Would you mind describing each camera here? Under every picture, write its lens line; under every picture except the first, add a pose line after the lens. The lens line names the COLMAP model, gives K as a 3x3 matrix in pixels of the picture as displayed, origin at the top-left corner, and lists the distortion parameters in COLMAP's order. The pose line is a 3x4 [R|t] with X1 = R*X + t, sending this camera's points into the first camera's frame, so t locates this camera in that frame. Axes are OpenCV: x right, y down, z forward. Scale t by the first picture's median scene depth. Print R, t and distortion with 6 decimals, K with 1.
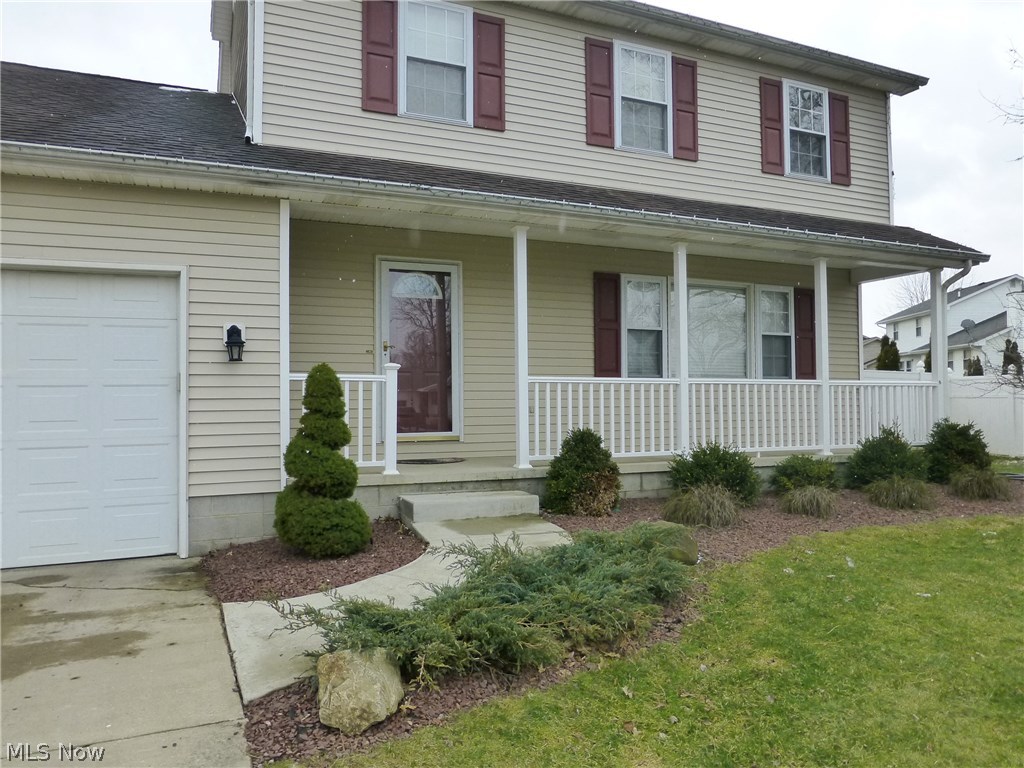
lens RADIAL K [[768.5, 0, 514.4], [0, 768.5, 383.7], [0, 0, 1]] dist [0.004368, -0.012811]
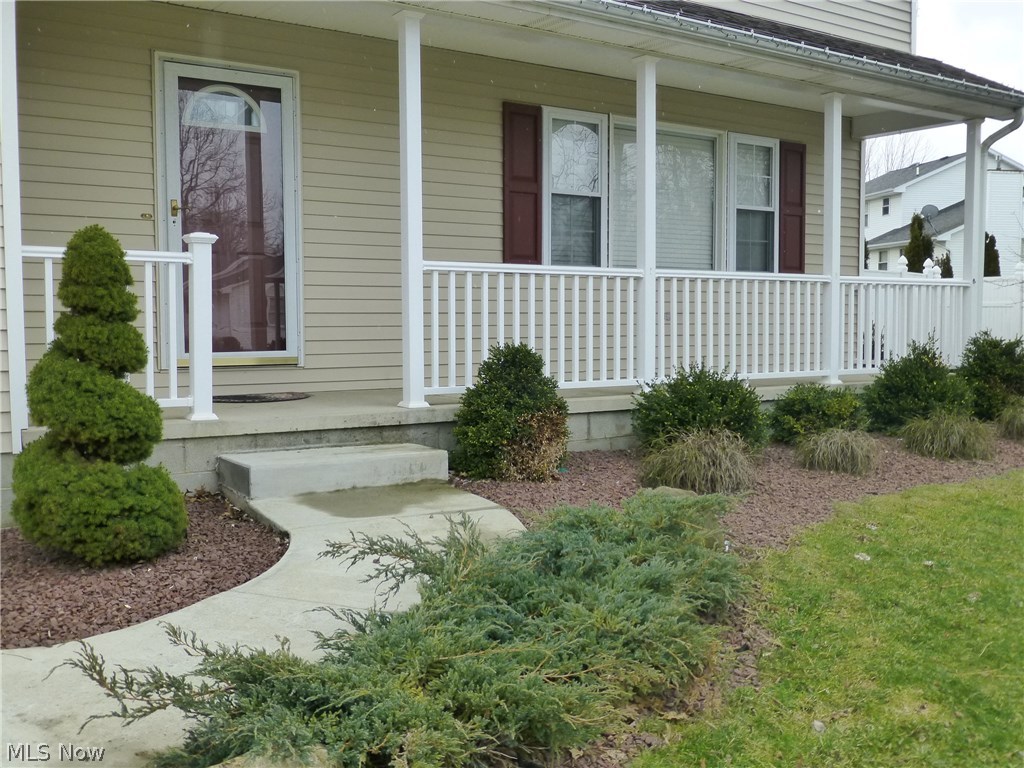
lens RADIAL K [[1092.8, 0, 521.1], [0, 1092.8, 384.4], [0, 0, 1]] dist [-0.015869, 0.000000]
pose [[0.980039, -0.007672, 0.198658, -0.075045], [-0.009672, 0.996232, 0.086192, 0.012803], [-0.198571, -0.086393, 0.976271, 0.108313]]
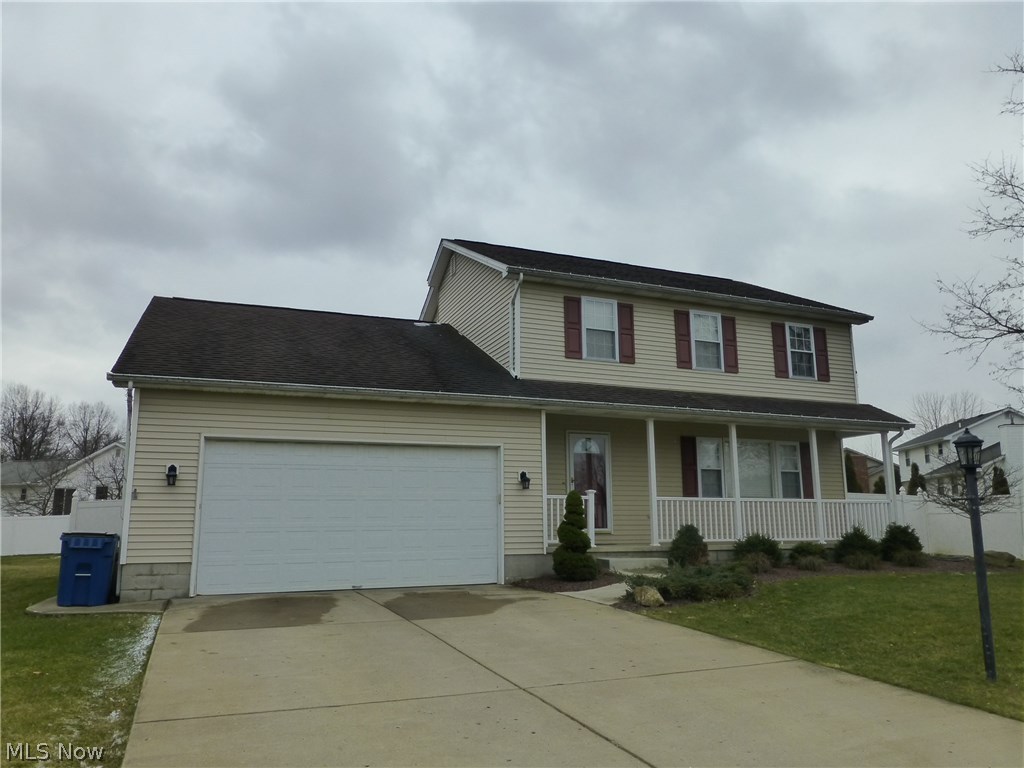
lens RADIAL K [[768.5, 0, 516.6], [0, 768.5, 384.0], [0, 0, 1]] dist [0.004368, -0.012811]
pose [[0.999643, -0.003349, -0.026497, -0.258474], [-0.000891, 0.987375, -0.158400, 0.015941], [0.026693, 0.158367, 0.987019, -0.865483]]
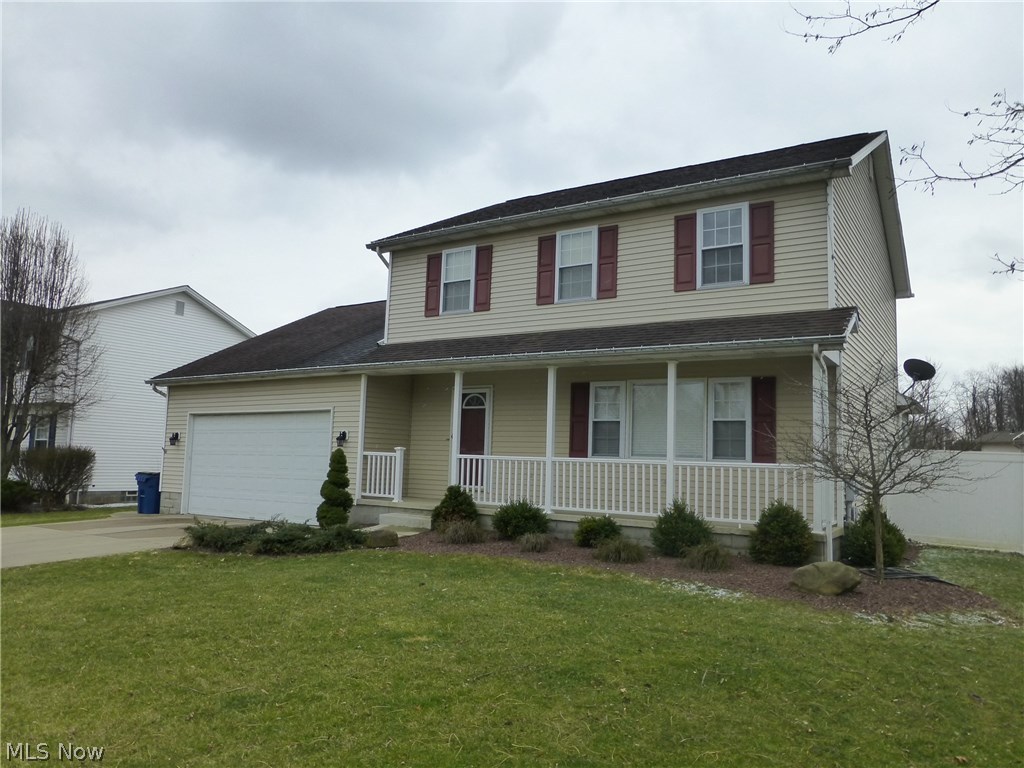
lens RADIAL K [[768.5, 0, 510.9], [0, 768.5, 387.2], [0, 0, 1]] dist [0.004368, -0.012811]
pose [[0.527045, -0.061431, -0.847614, 1.502595], [-0.013163, 0.996674, -0.080419, -0.022052], [0.849736, 0.053542, 0.524483, 0.162433]]
